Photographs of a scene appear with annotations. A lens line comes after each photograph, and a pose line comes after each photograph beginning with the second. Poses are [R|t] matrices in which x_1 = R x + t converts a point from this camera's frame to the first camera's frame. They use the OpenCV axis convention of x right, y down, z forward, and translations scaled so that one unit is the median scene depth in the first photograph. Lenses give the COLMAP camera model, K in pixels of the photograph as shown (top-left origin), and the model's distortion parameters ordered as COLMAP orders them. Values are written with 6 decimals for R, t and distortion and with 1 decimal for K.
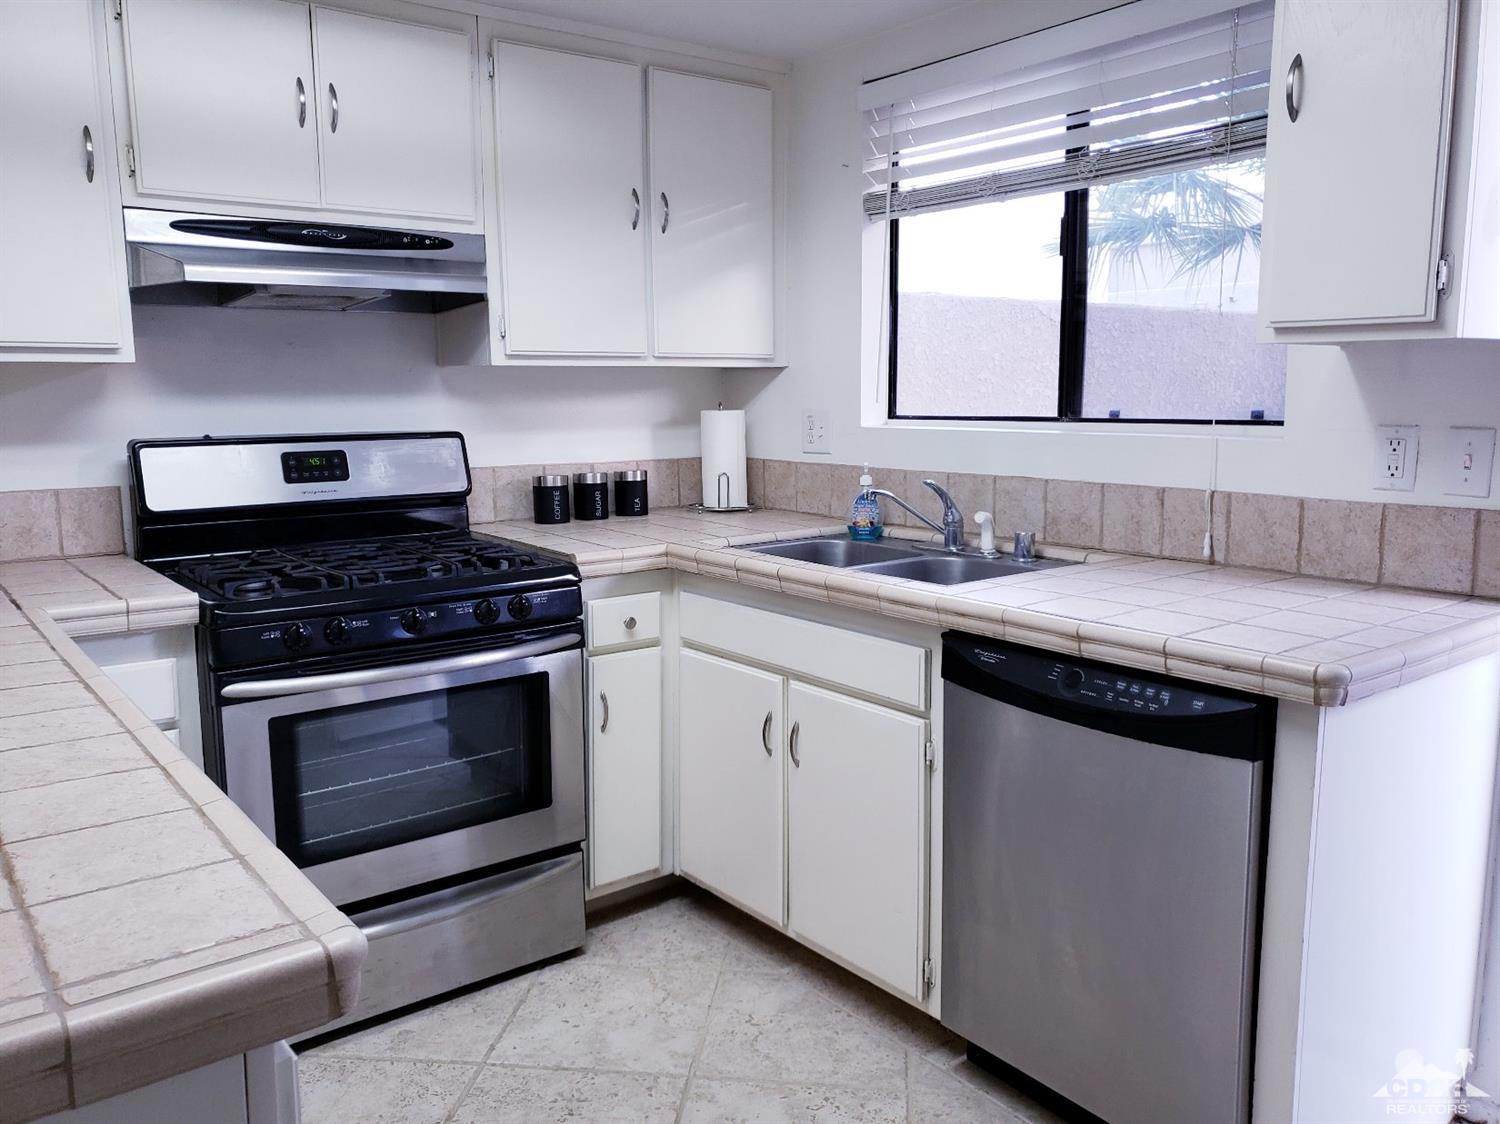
lens RADIAL K [[1201.5, 0, 750.0], [0, 1201.5, 562.0], [0, 0, 1]] dist [-0.014490, -0.002780]
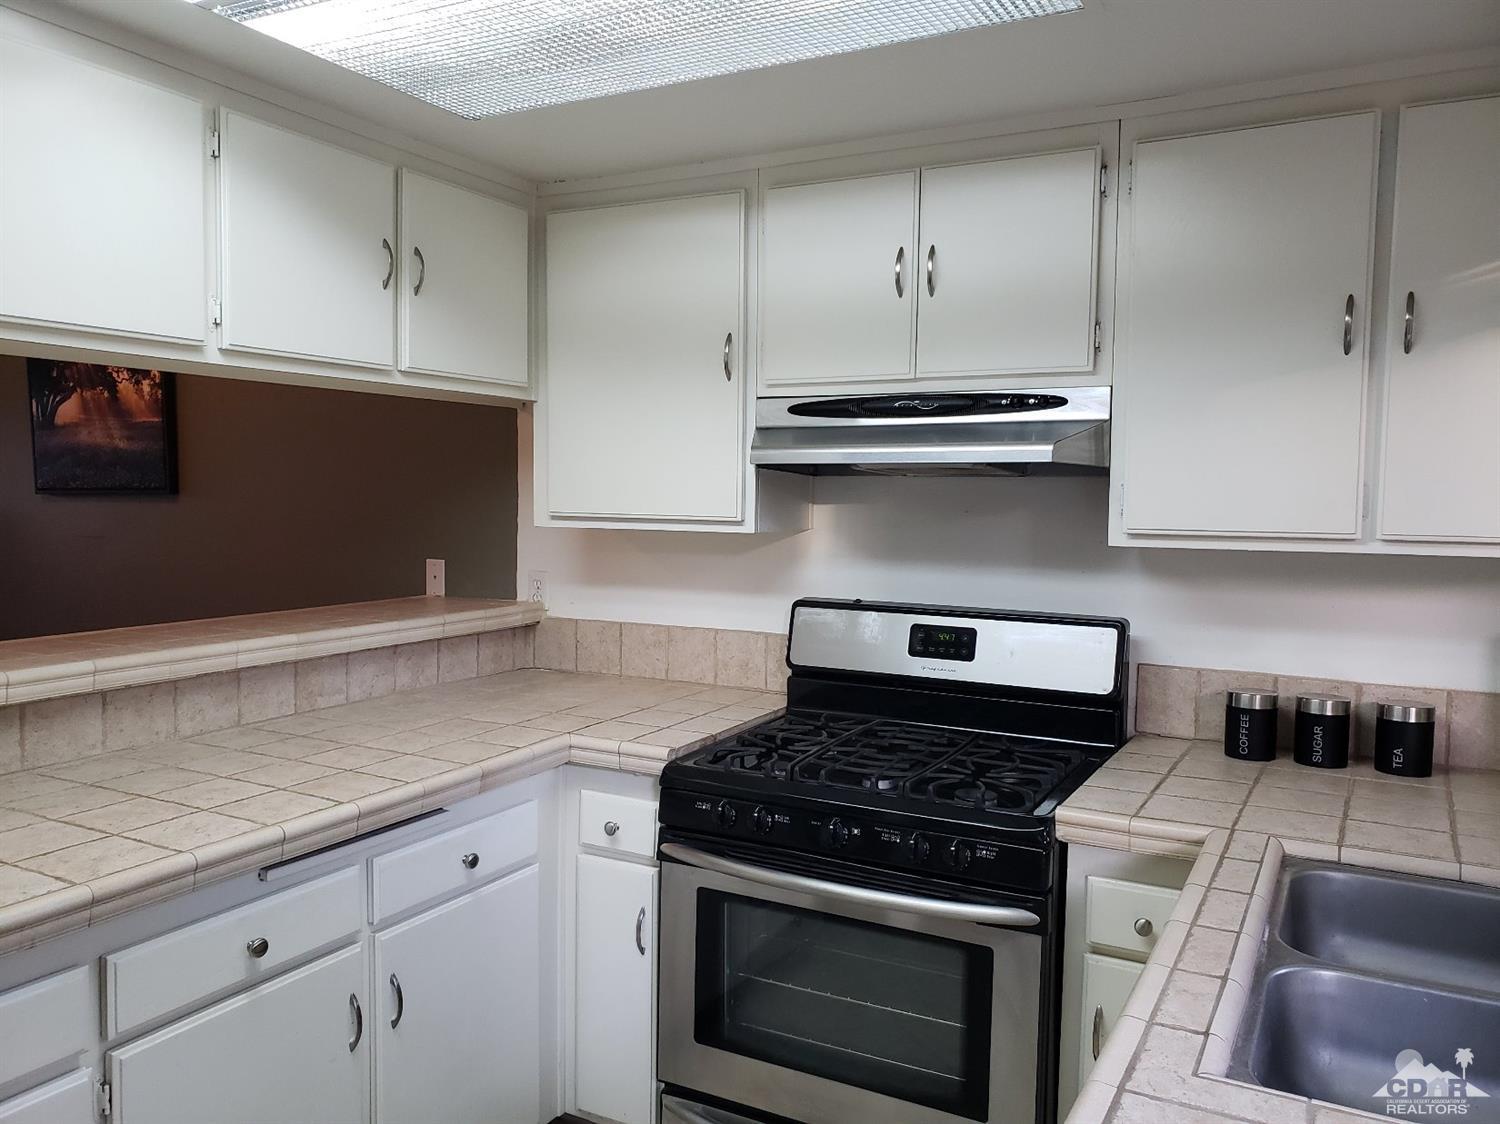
lens RADIAL K [[1120.3, 0, 750.0], [0, 1120.3, 562.0], [0, 0, 1]] dist [0.062630, -0.136507]
pose [[0.397826, 0.067718, -0.914958, 0.392030], [-0.147284, 0.989052, 0.009162, -0.130390], [0.905562, 0.131114, 0.403444, 0.505332]]
